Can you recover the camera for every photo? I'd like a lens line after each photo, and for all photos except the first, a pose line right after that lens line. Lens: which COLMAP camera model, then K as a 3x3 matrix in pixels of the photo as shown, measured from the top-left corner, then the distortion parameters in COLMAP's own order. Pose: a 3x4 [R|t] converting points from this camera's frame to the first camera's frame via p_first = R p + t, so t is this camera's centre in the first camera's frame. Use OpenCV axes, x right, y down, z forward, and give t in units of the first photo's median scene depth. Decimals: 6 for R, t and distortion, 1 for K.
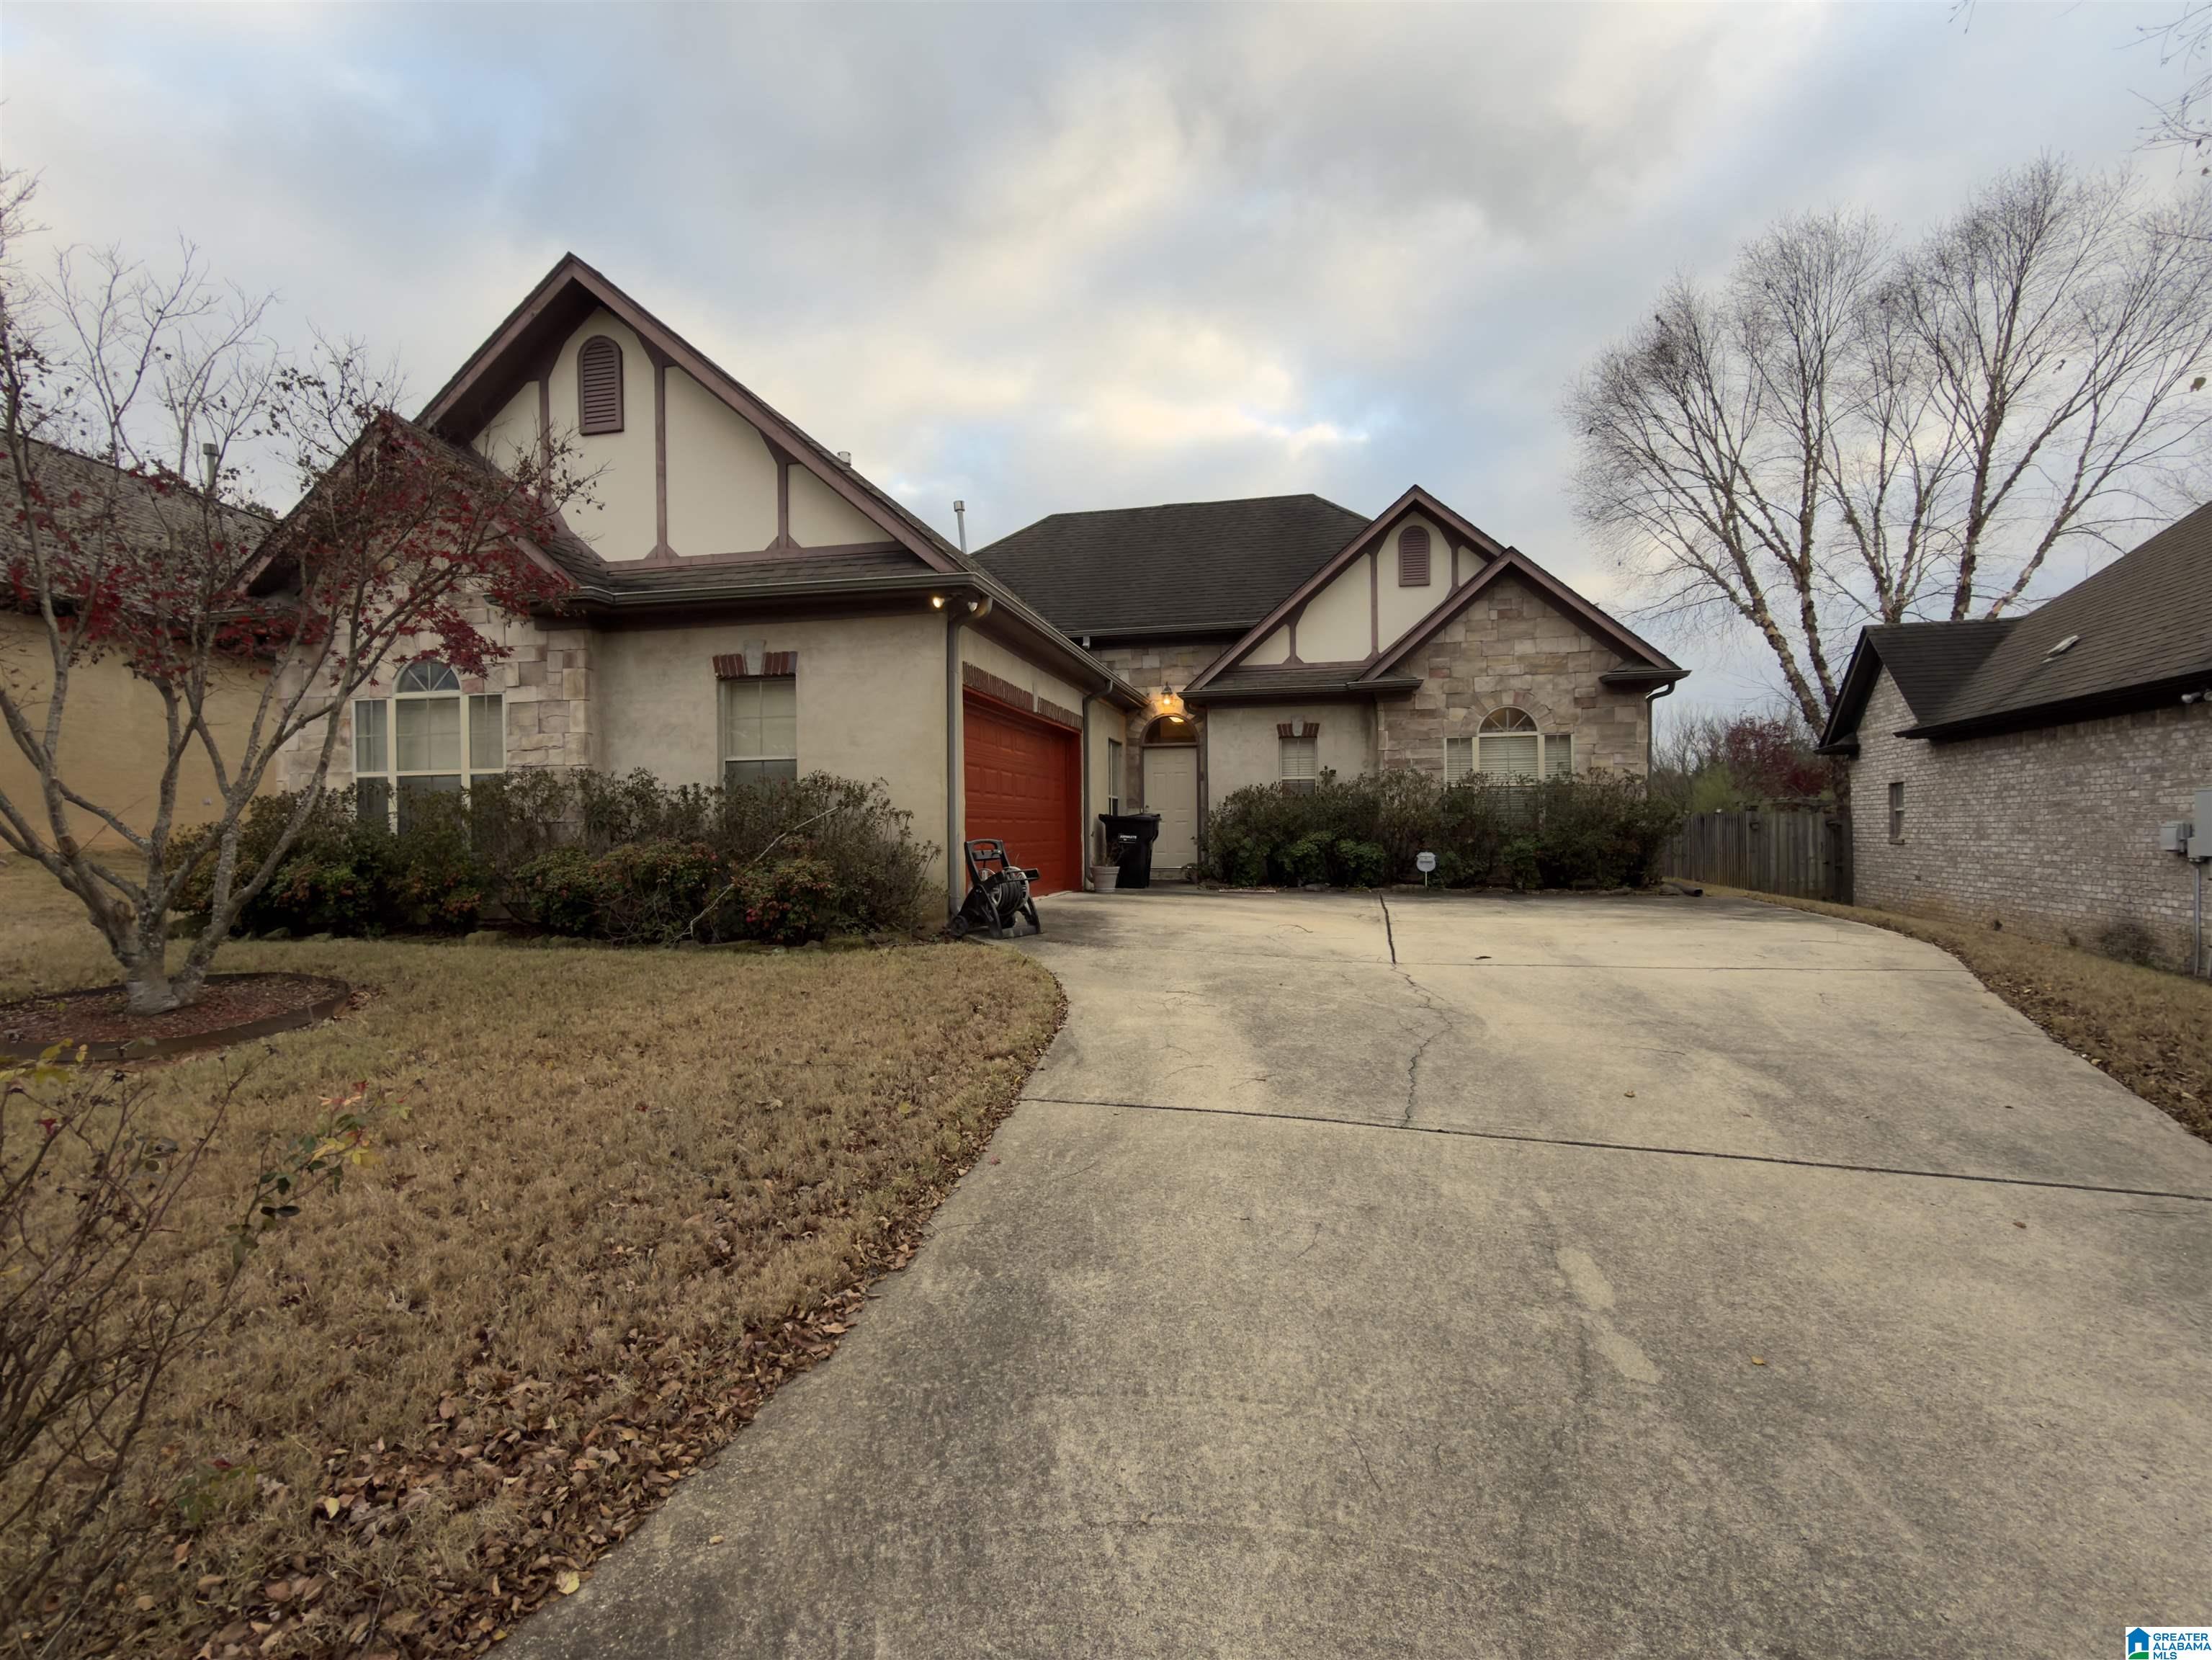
lens RADIAL K [[1090.3, 0, 1105.7], [0, 1090.3, 821.0], [0, 0, 1]] dist [-0.010870, 0.001923]
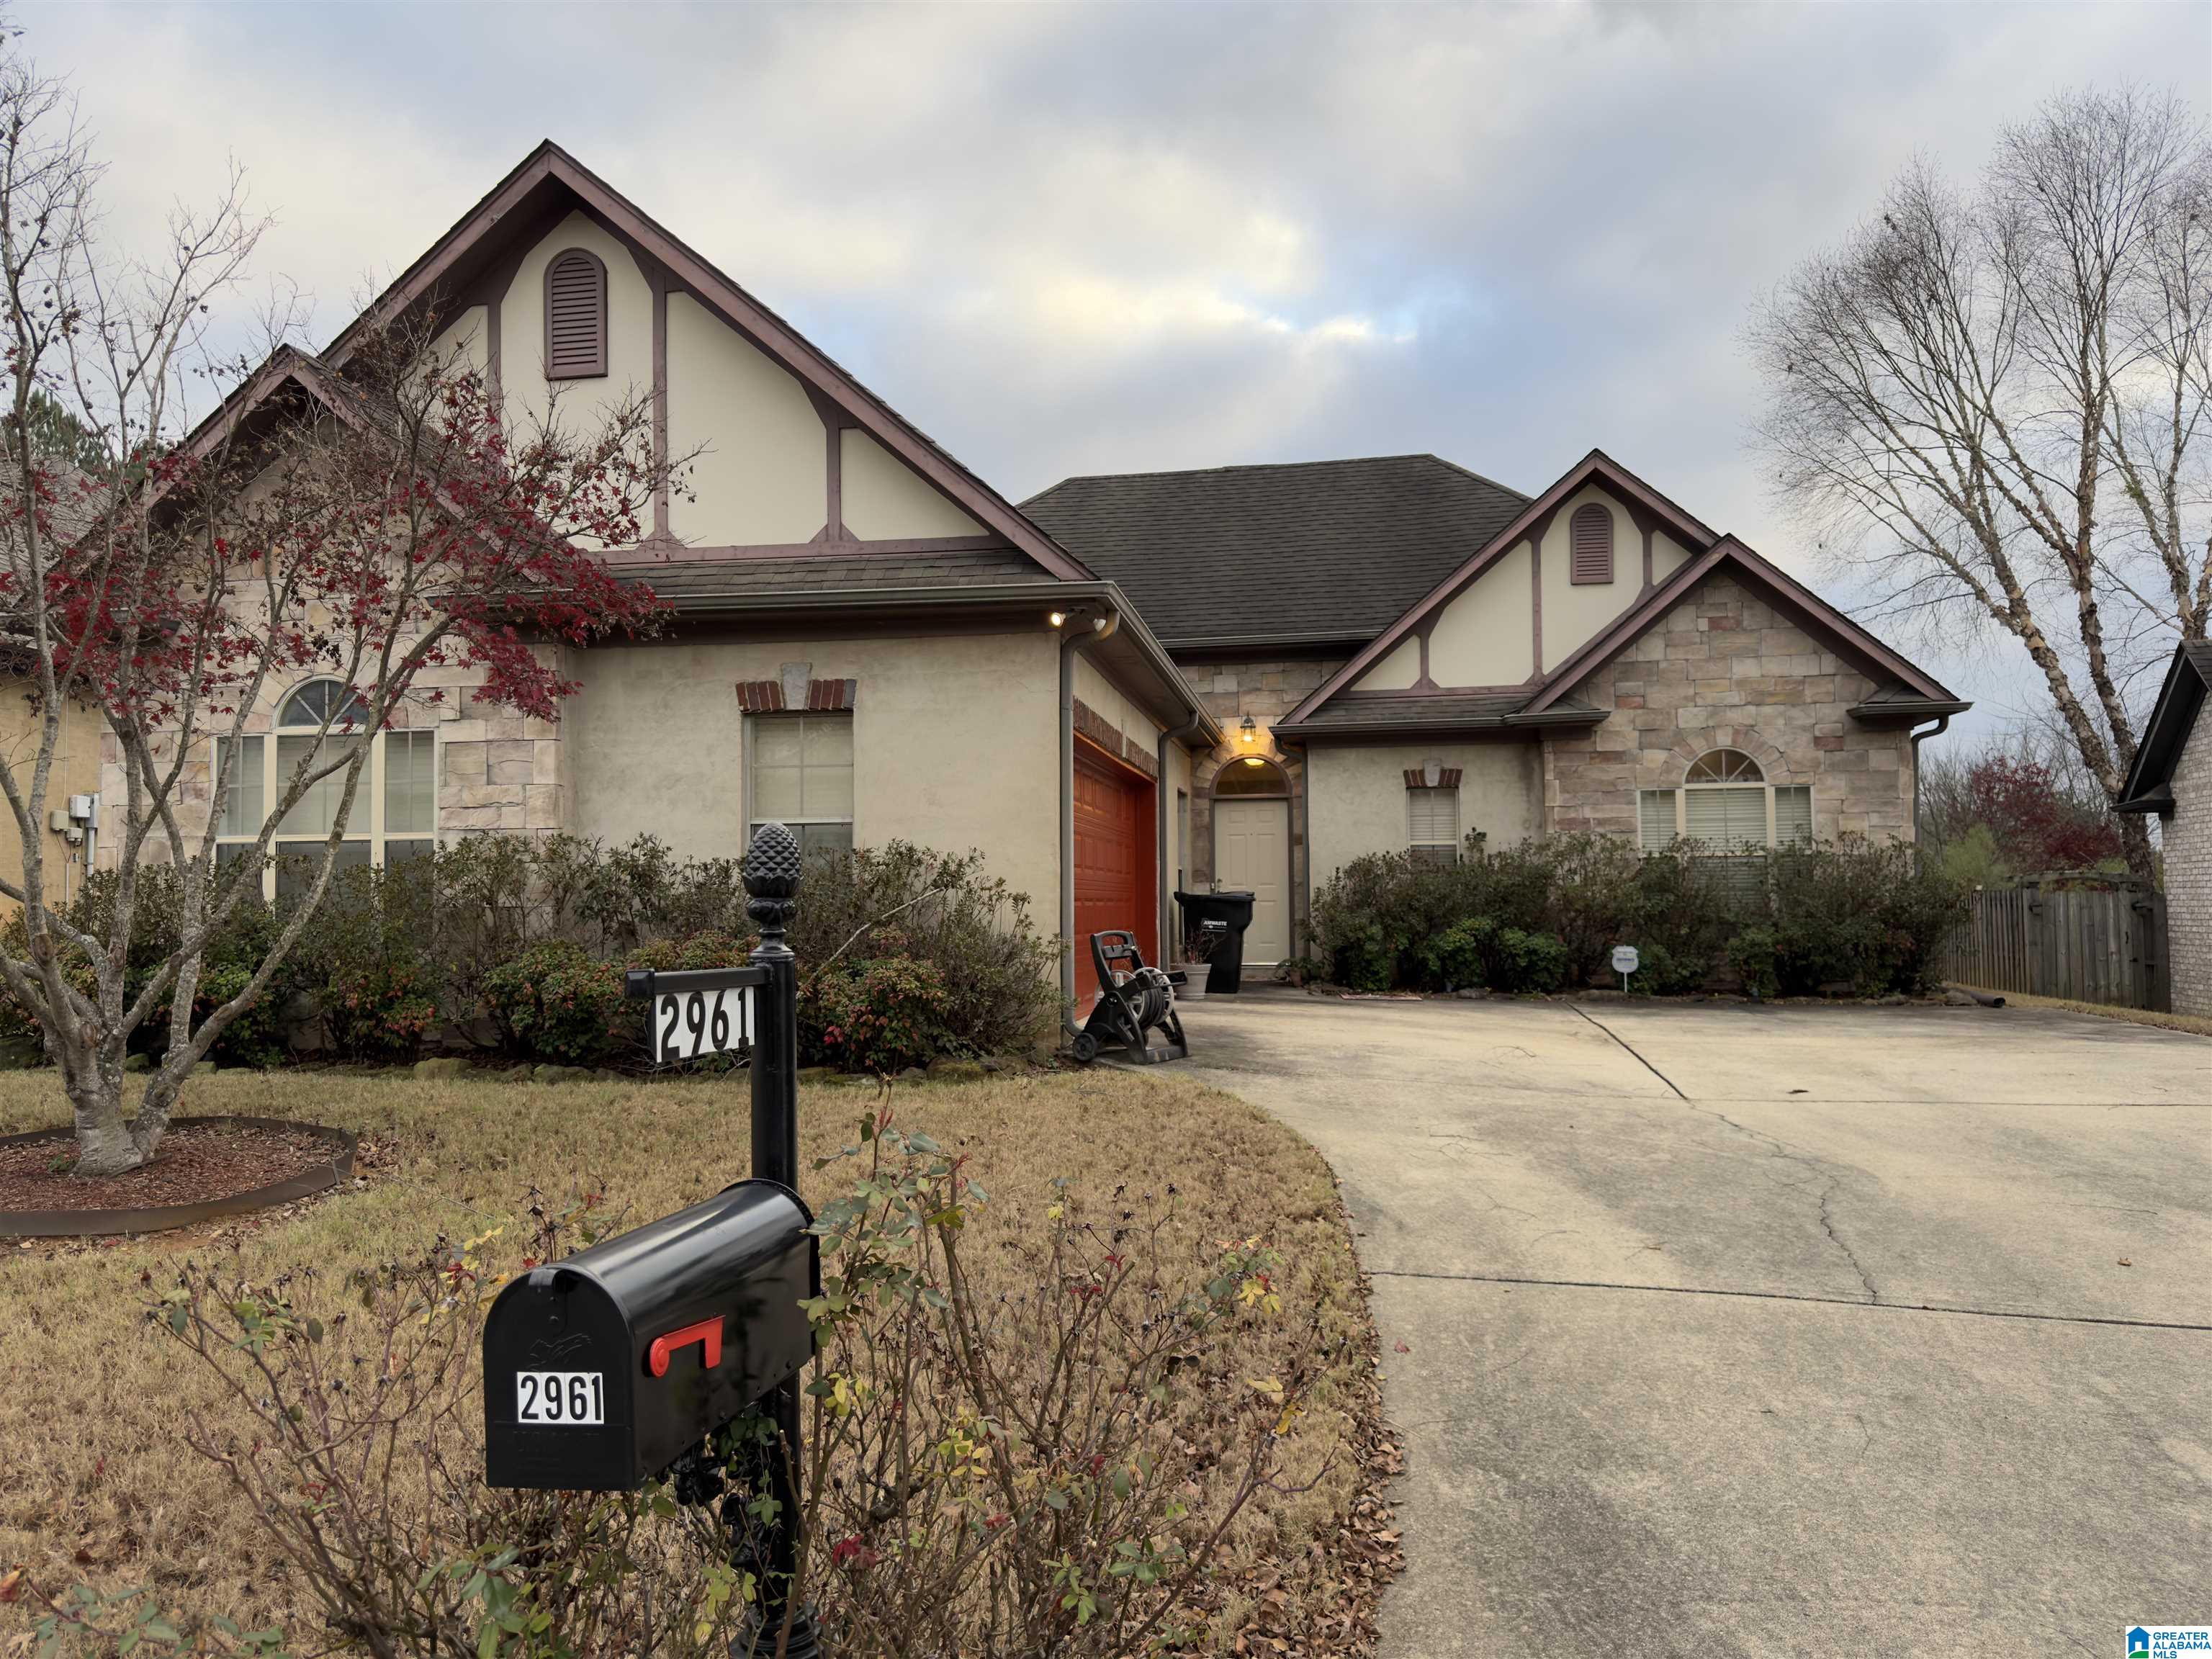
lens RADIAL K [[1562.8, 0, 1095.2], [0, 1562.8, 833.2], [0, 0, 1]] dist [0.031636, -0.041174]
pose [[0.999089, 0.004956, 0.042382, -0.158922], [-0.003386, 0.999308, -0.037040, -0.010535], [-0.042536, 0.036863, 0.998415, -0.069594]]
